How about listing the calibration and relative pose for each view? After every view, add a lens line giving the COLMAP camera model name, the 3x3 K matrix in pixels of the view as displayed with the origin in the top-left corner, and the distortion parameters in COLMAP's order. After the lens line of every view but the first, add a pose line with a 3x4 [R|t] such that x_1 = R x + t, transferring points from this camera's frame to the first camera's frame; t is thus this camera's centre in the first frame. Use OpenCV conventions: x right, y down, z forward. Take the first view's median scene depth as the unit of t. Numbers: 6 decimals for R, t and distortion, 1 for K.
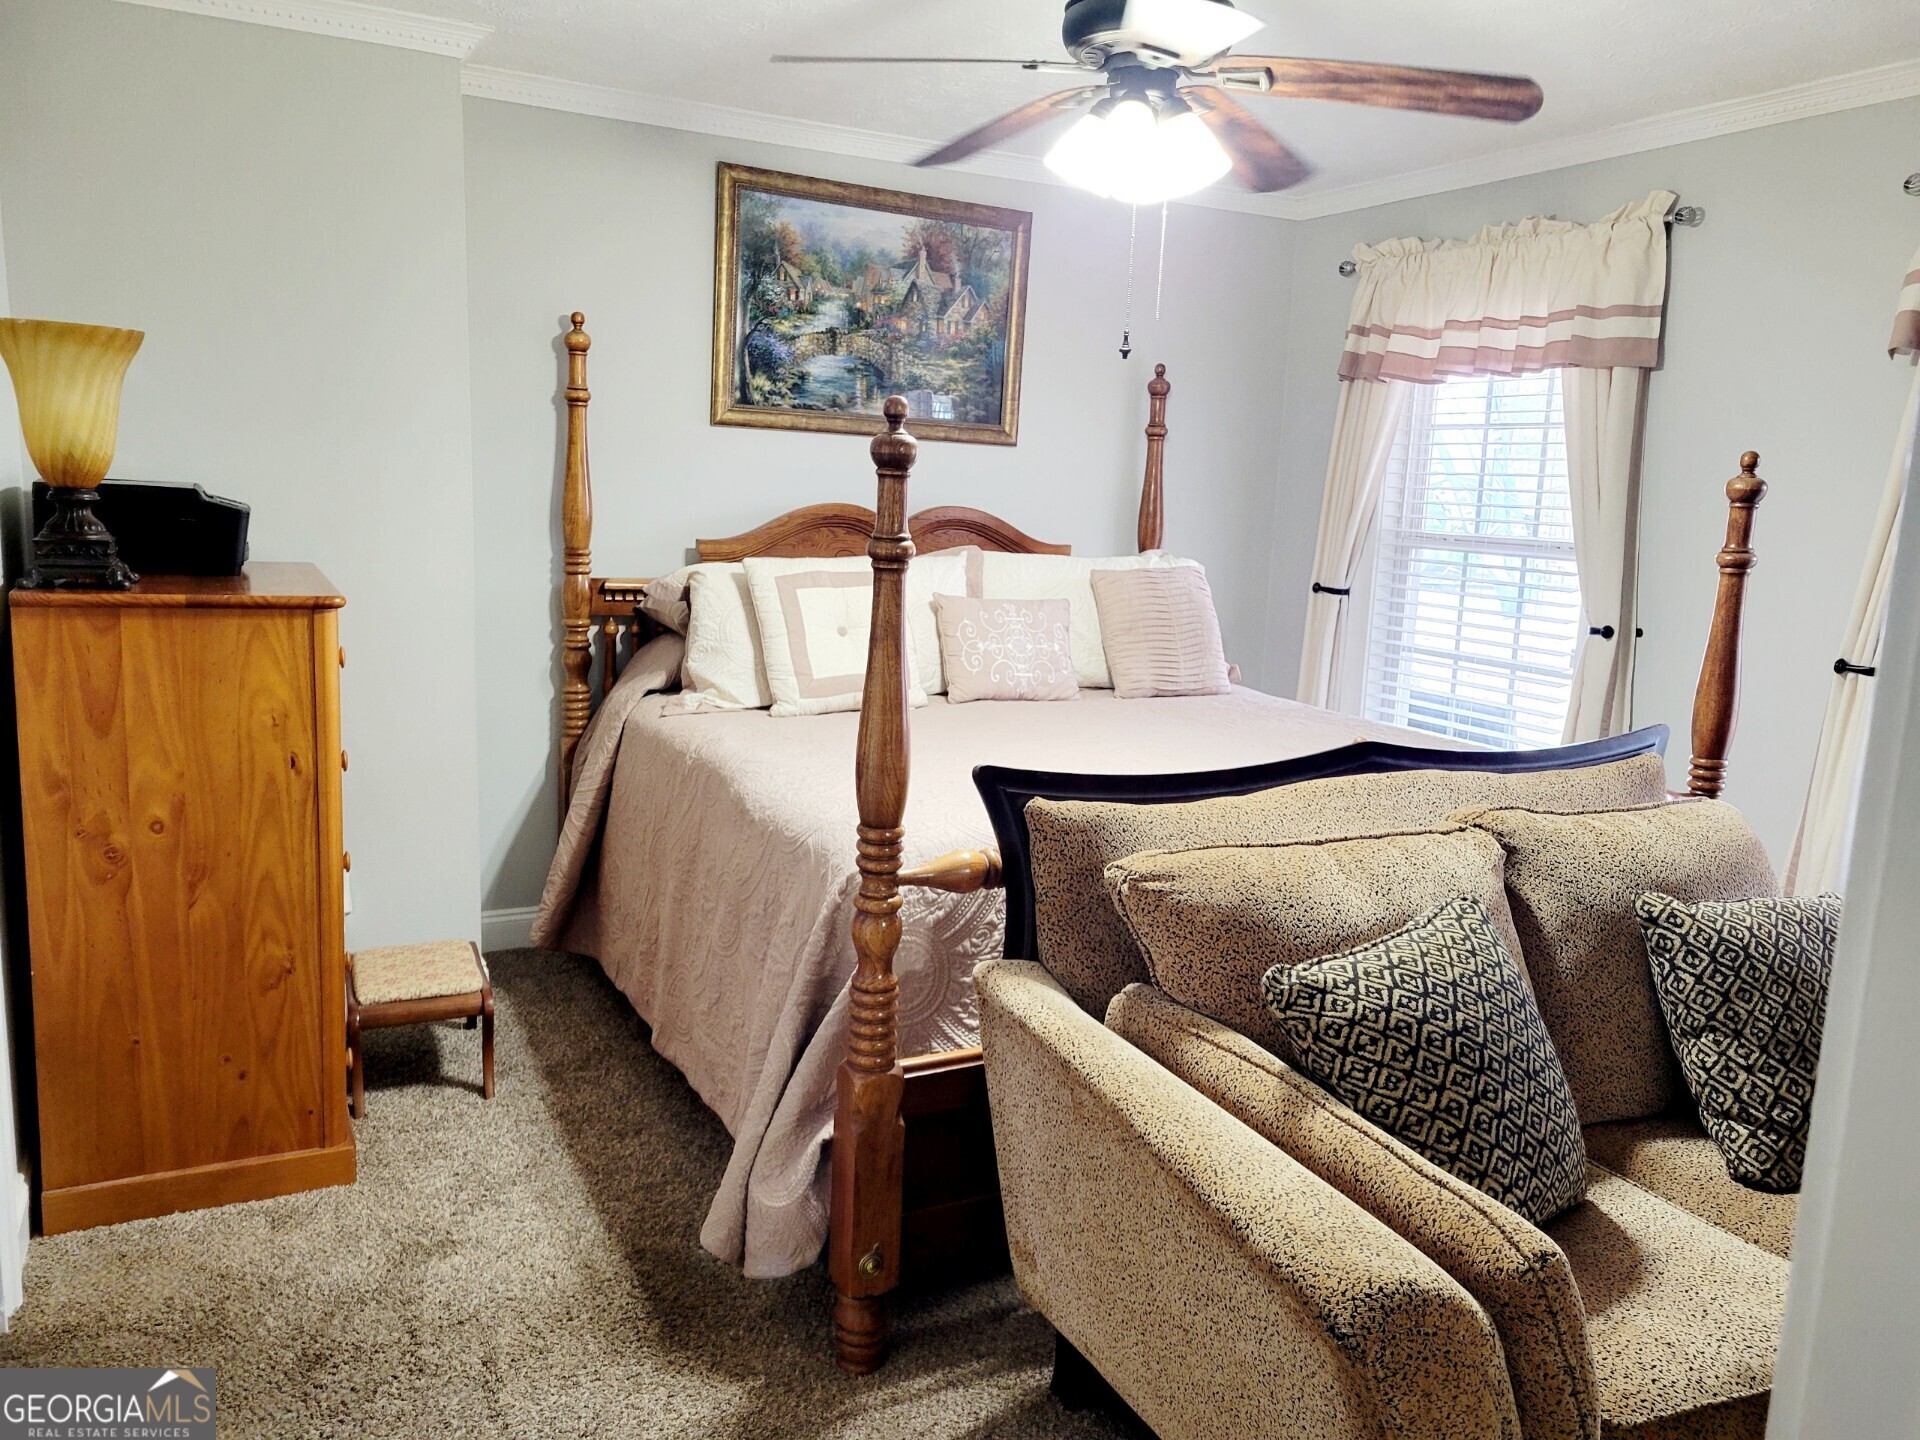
lens RADIAL K [[1436.2, 0, 950.5], [0, 1436.2, 725.1], [0, 0, 1]] dist [0.057125, -0.040627]
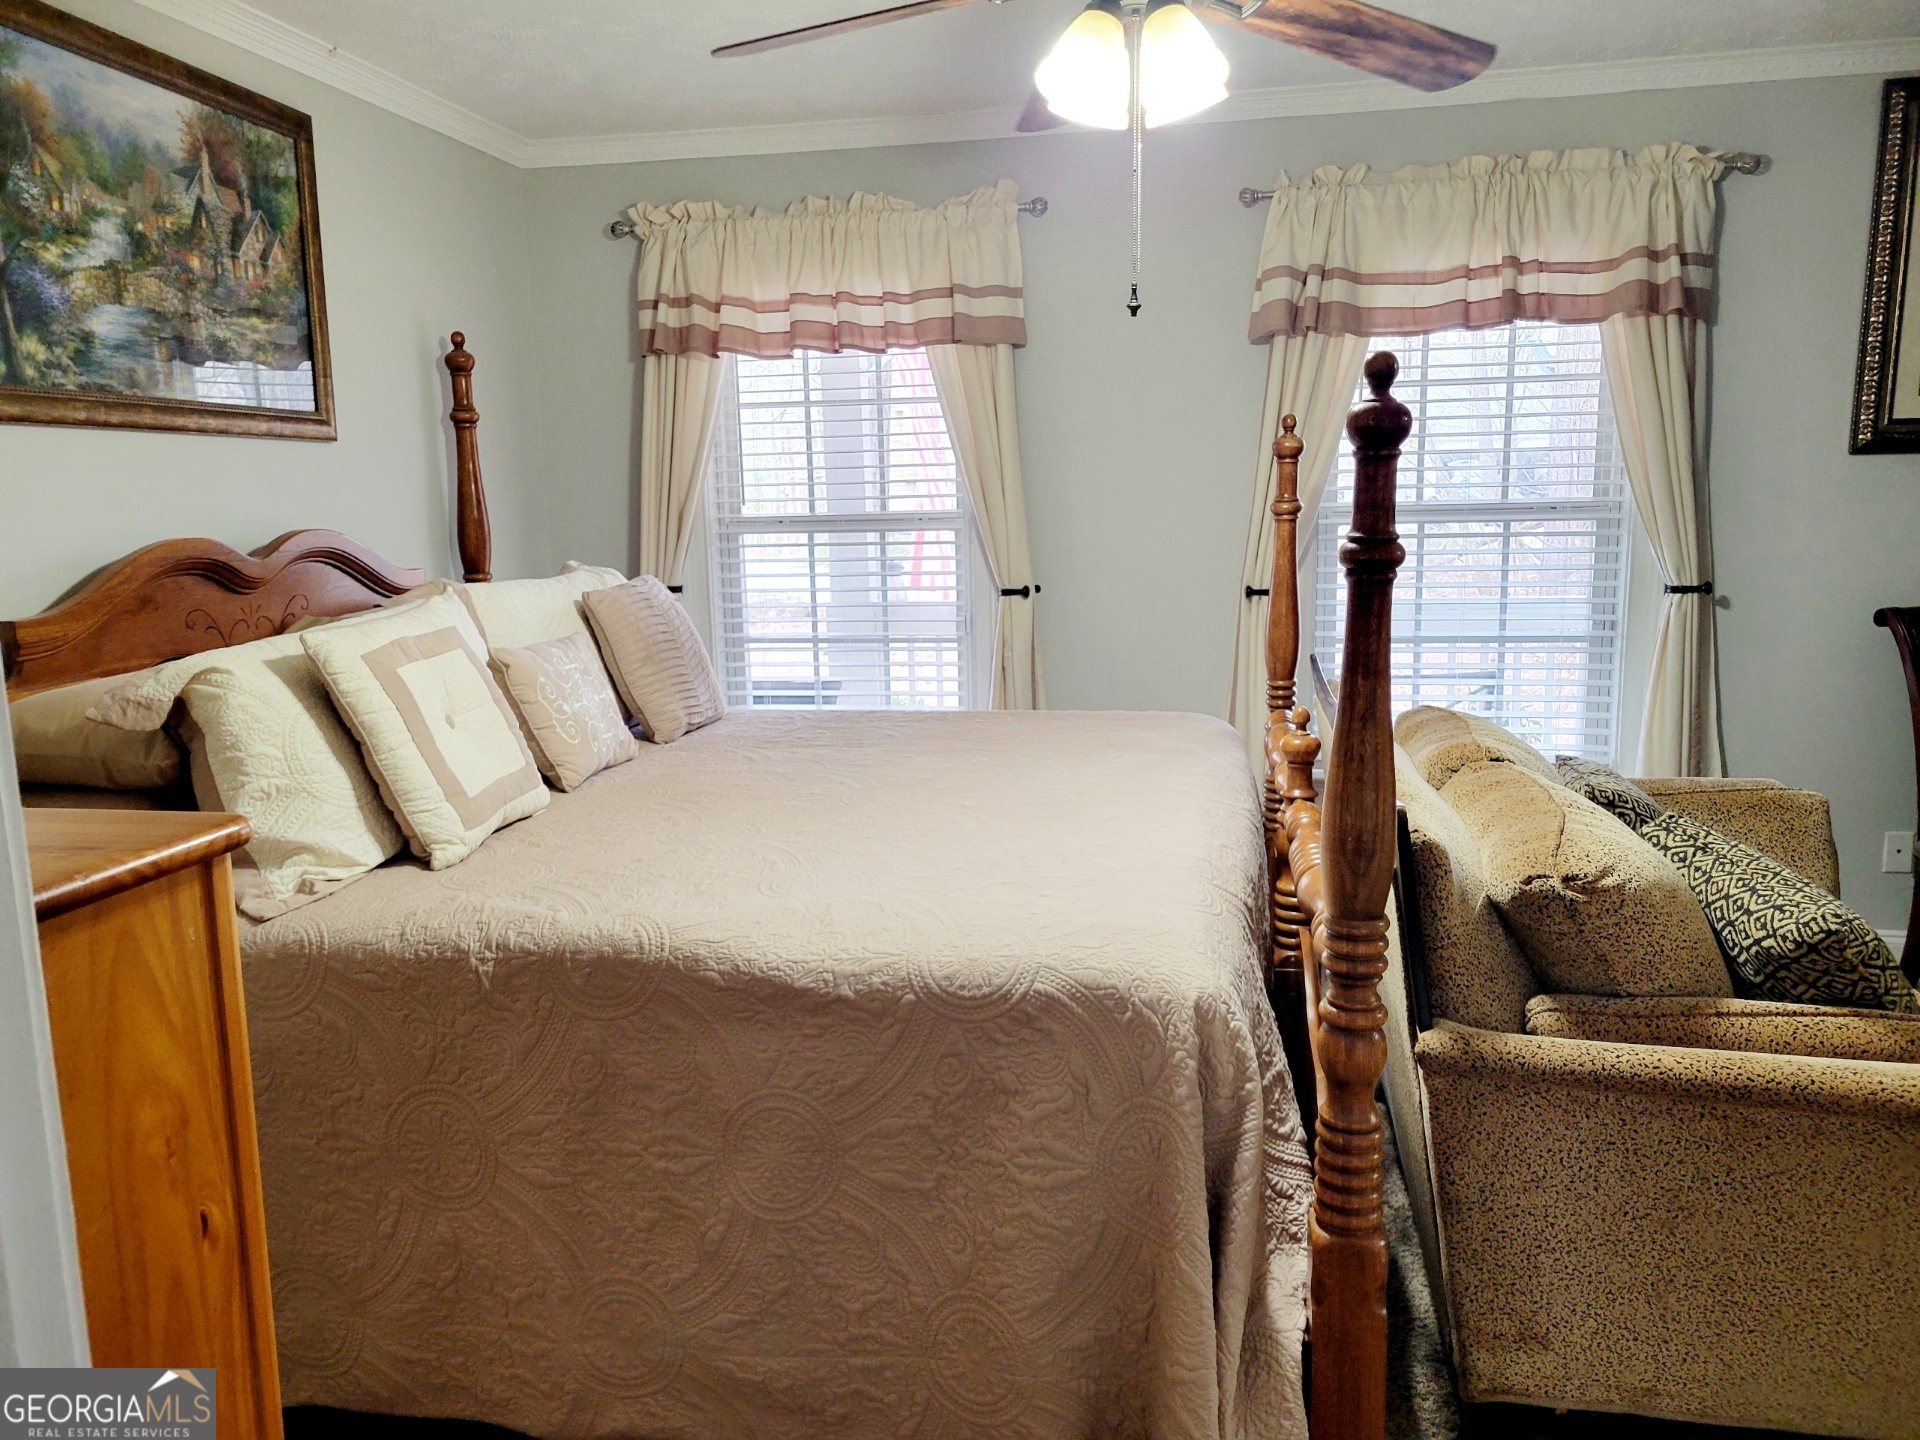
lens RADIAL K [[1436.2, 0, 957.4], [0, 1436.2, 720.6], [0, 0, 1]] dist [0.057125, -0.040627]
pose [[0.616813, -0.189332, 0.764000, -0.376815], [0.185340, 0.978283, 0.092801, -0.071678], [-0.764978, 0.084359, 0.638508, 0.333424]]
